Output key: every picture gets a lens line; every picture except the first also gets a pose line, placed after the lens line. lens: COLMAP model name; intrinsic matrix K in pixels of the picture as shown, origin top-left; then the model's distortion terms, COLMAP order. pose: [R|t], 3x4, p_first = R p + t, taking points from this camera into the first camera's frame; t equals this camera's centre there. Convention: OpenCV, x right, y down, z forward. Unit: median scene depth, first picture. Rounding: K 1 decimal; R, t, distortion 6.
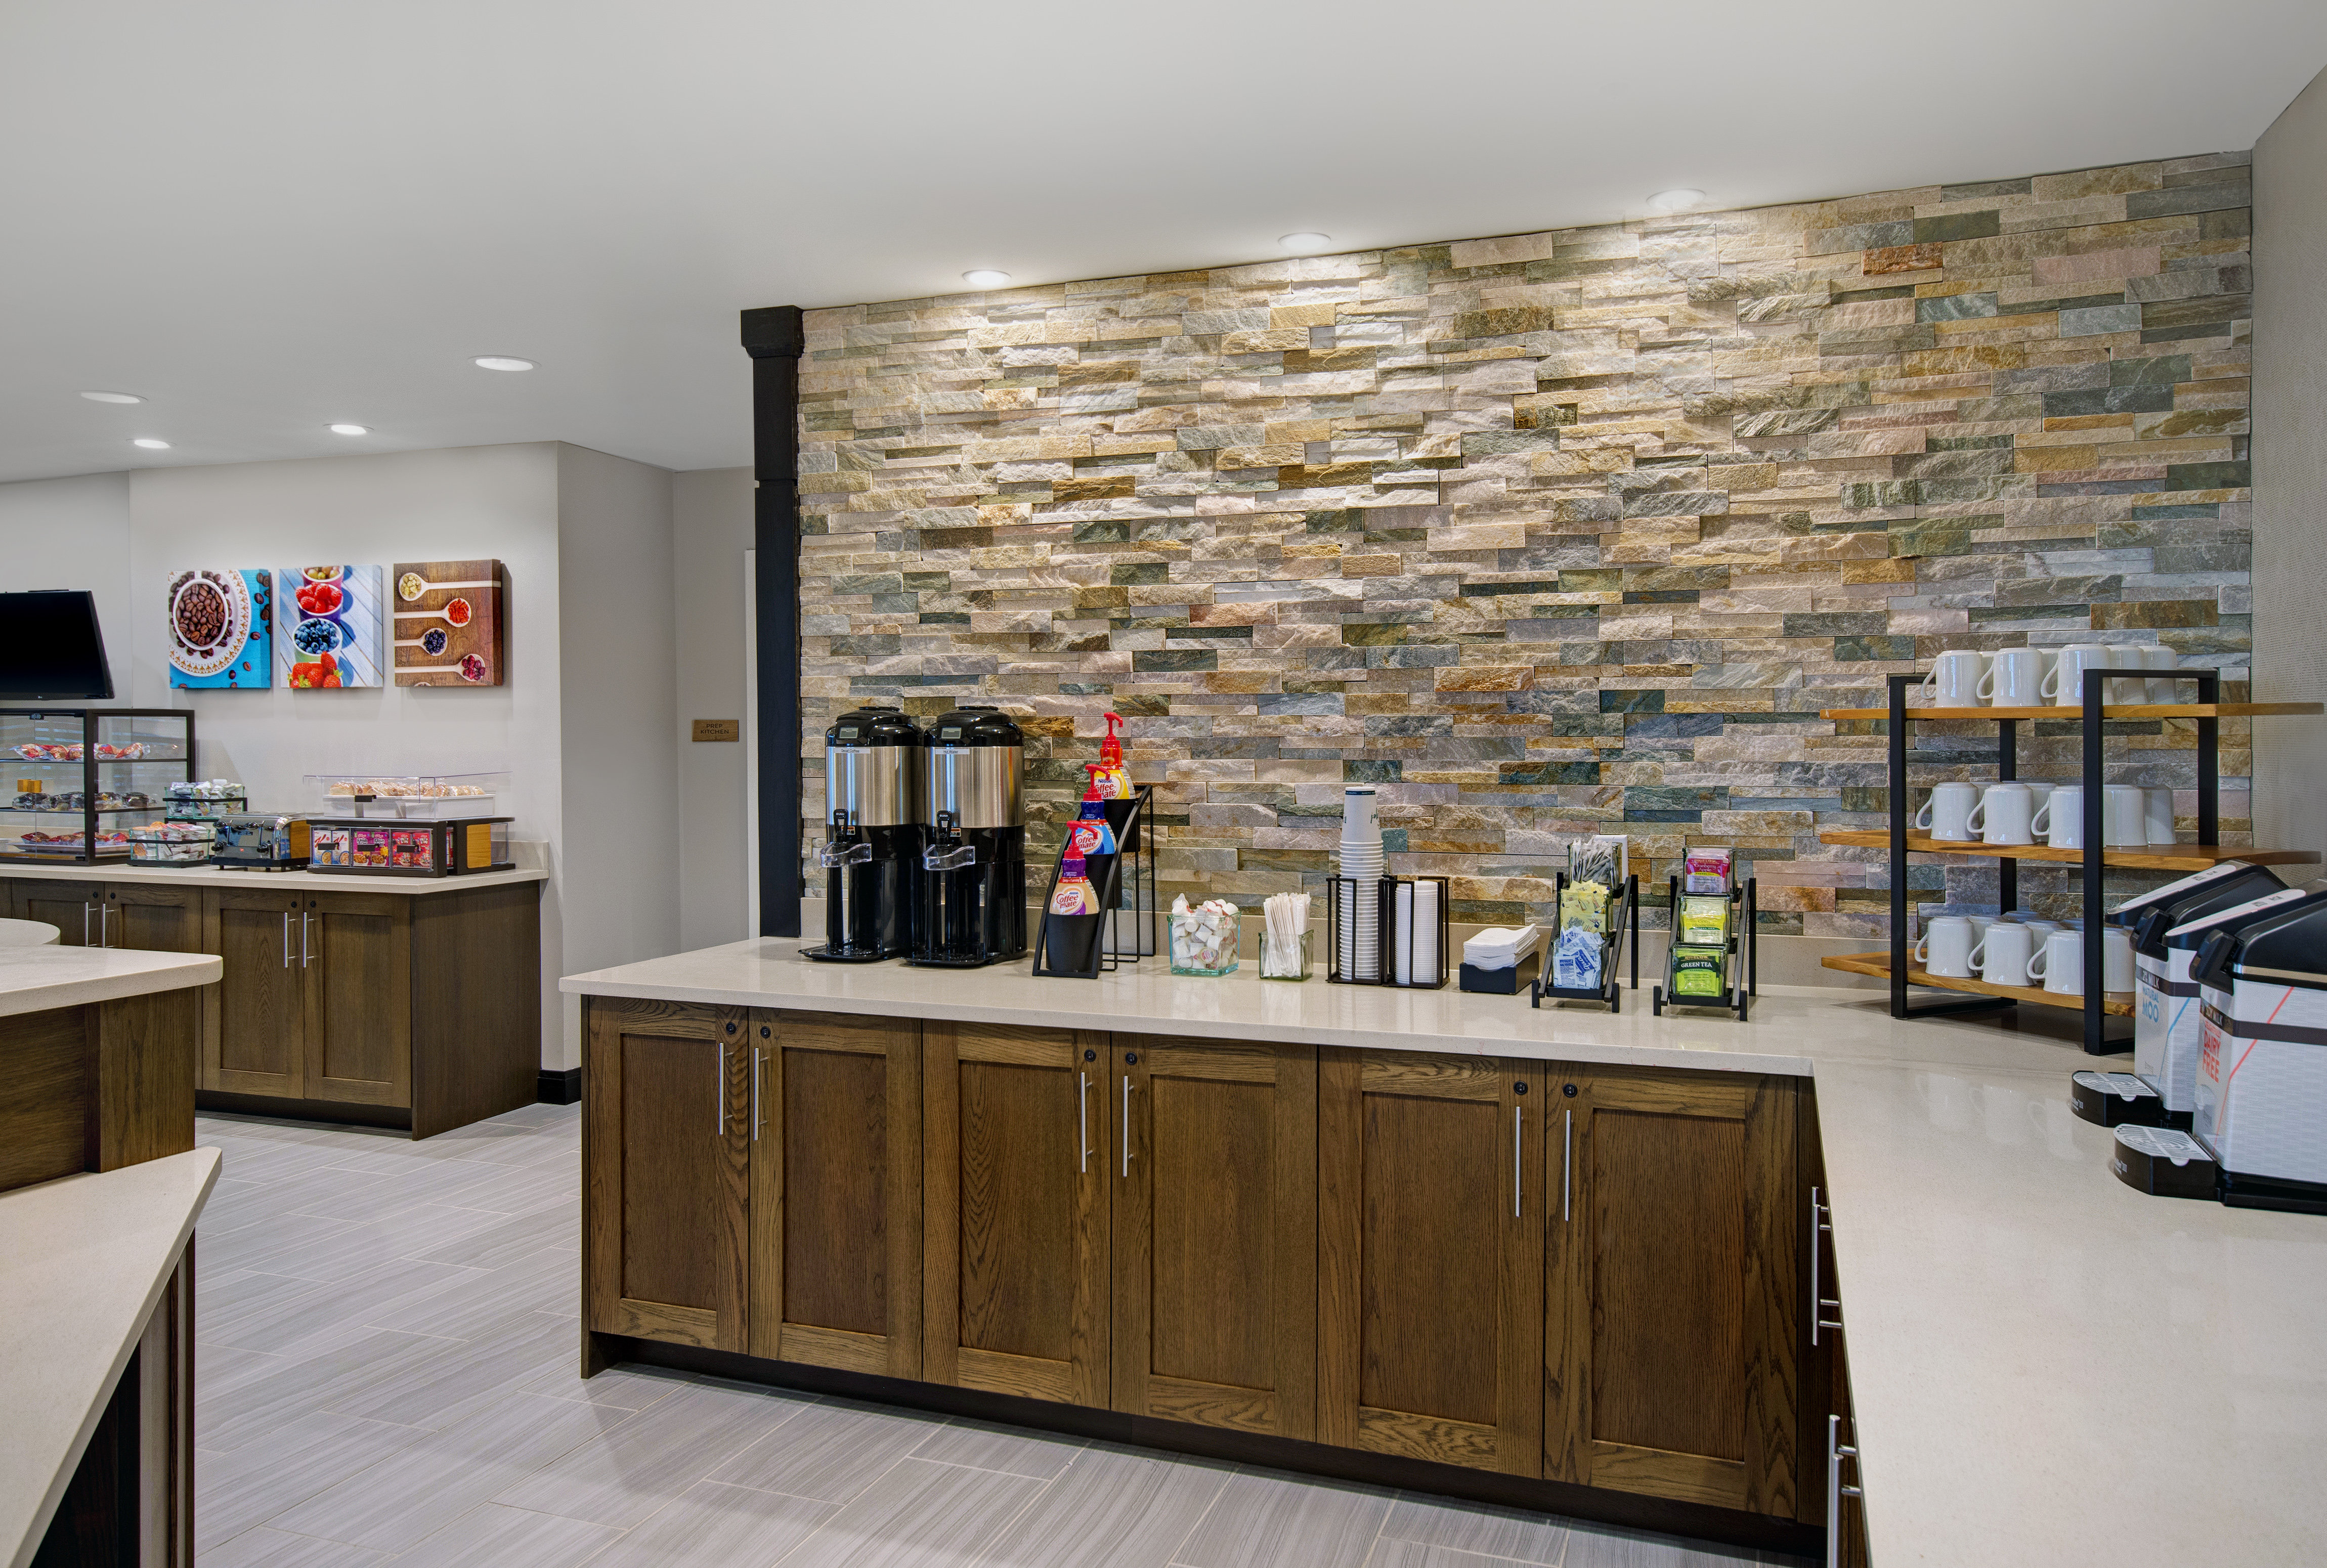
lens RADIAL K [[1630.9, 0, 1163.6], [0, 1630.9, 772.8], [0, 0, 1]] dist [0.005225, 0.000855]
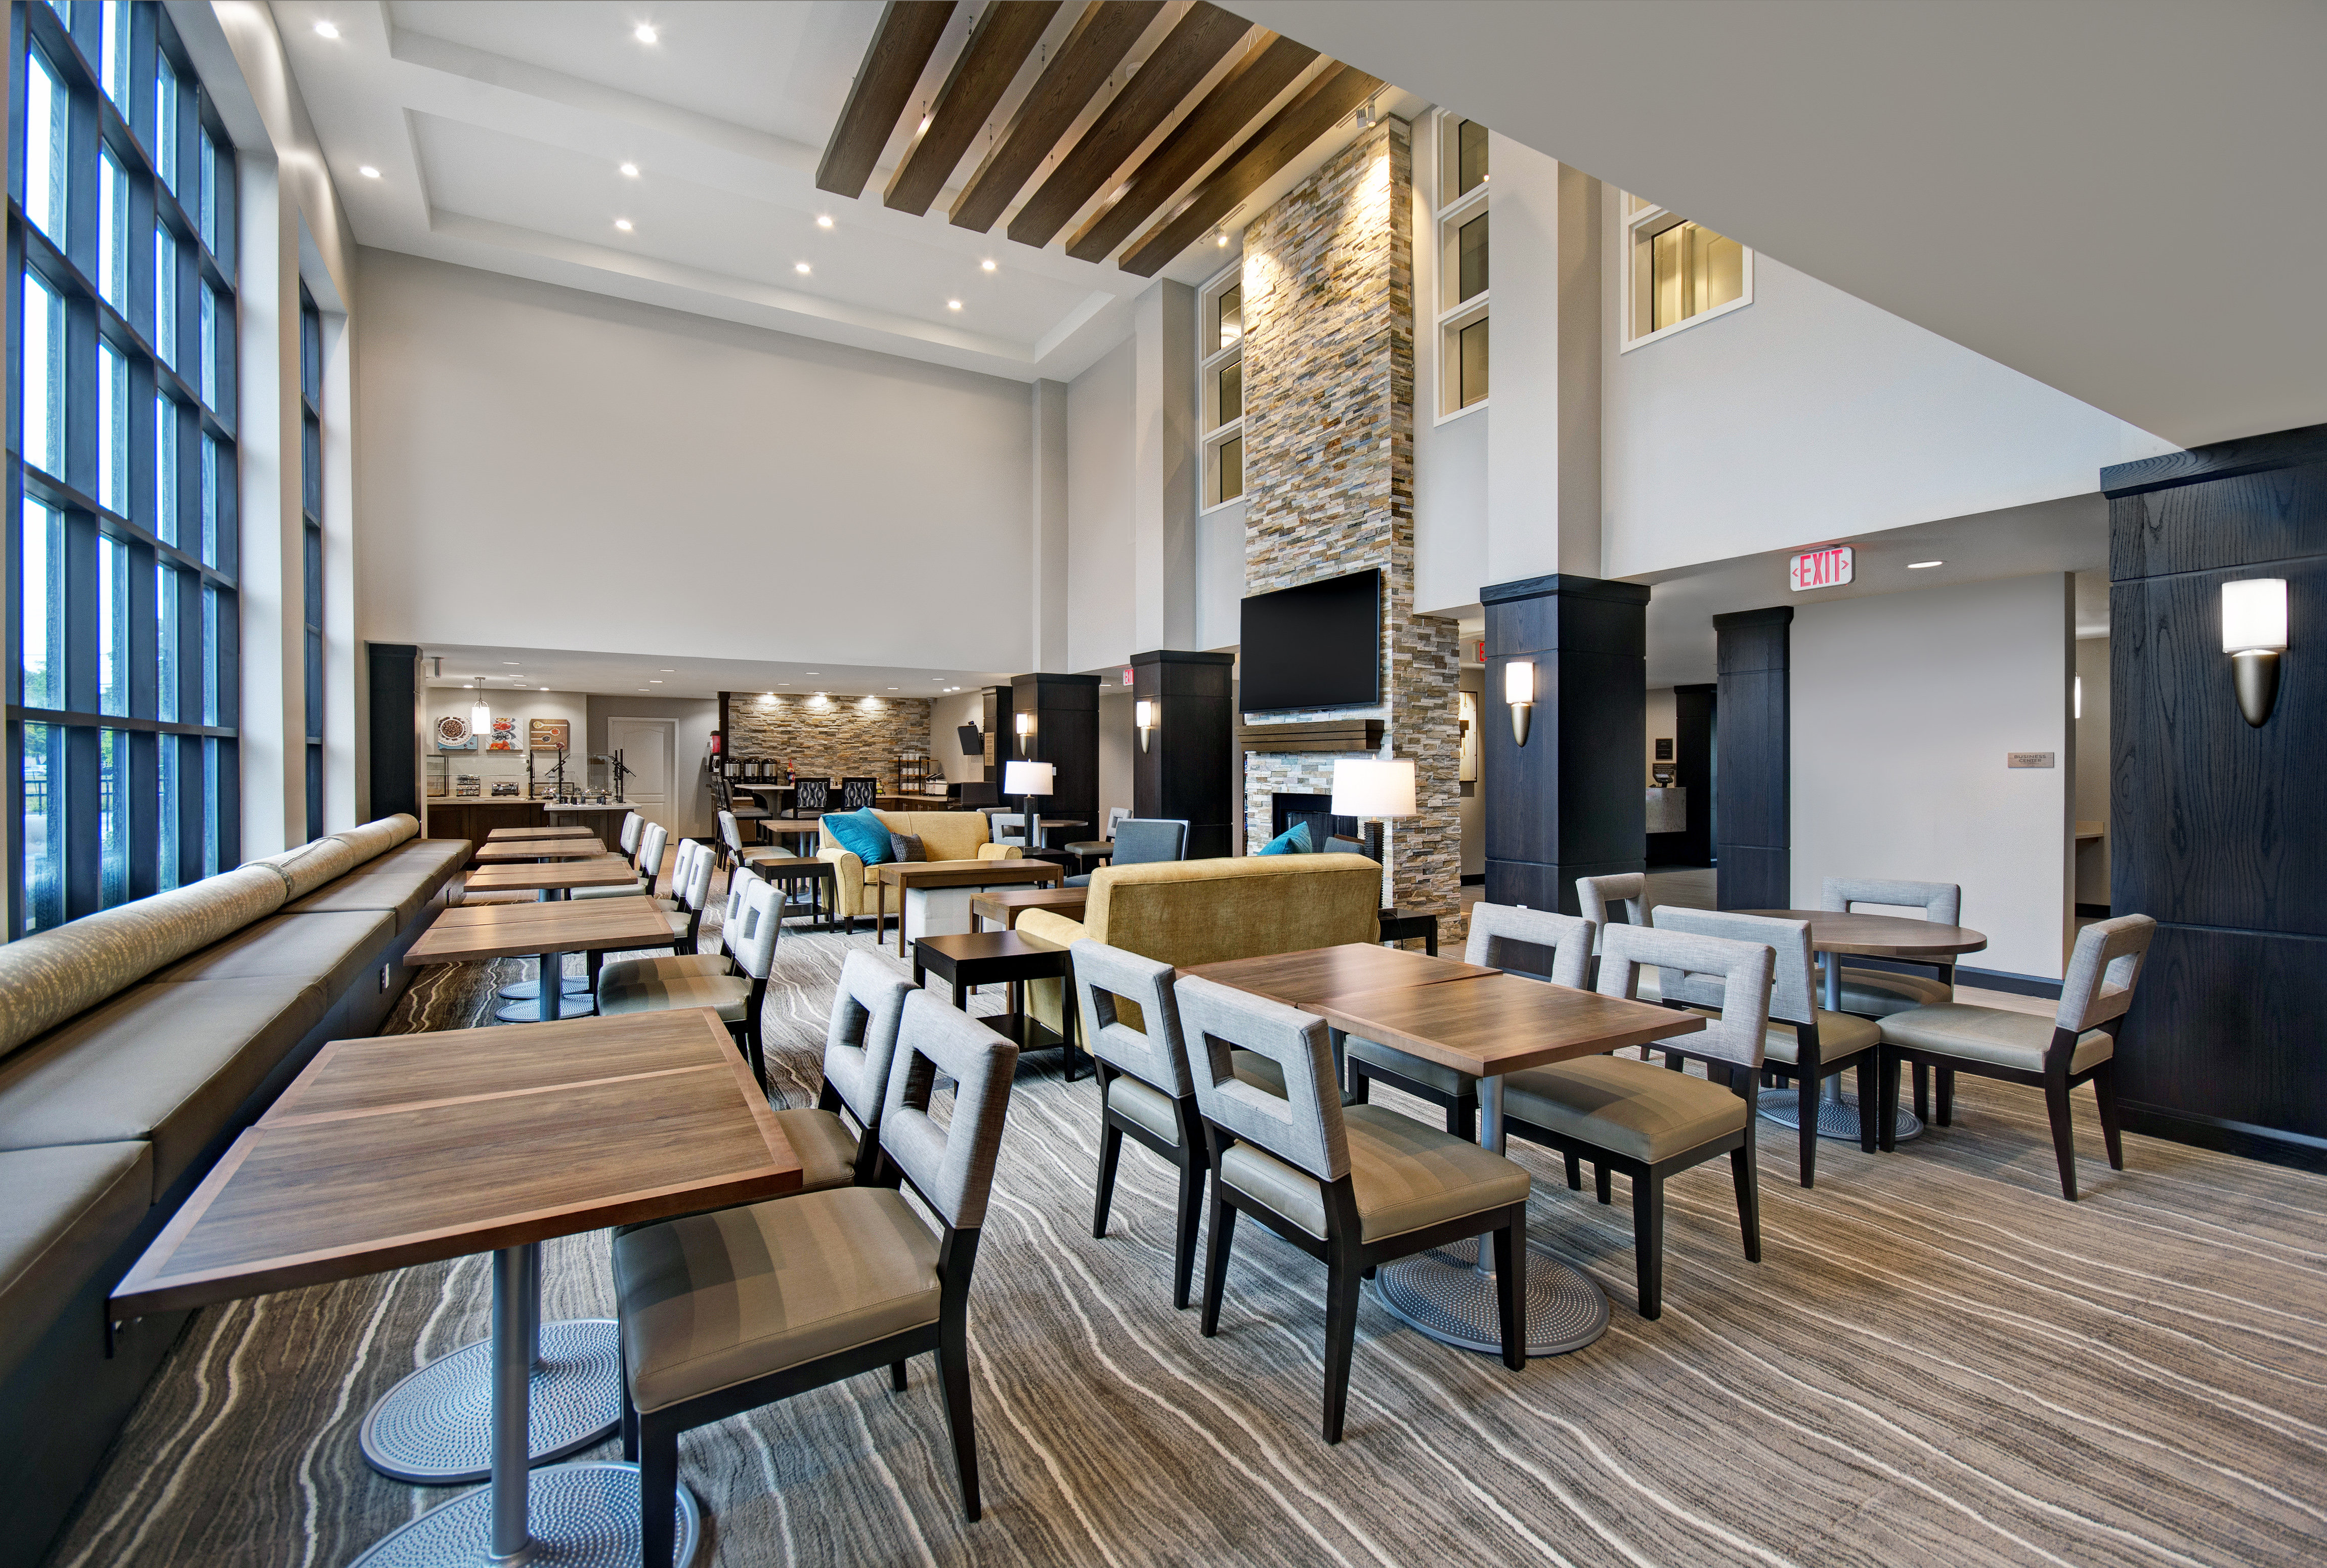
lens RADIAL K [[1022.3, 0, 1157.9], [0, 1022.3, 773.1], [0, 0, 1]] dist [0.002585, 0.000123]
pose [[0.627969, -0.004081, 0.778228, -2.516215], [0.016190, 0.999838, -0.007821, 0.082194], [-0.778070, 0.017511, 0.627934, -3.012139]]
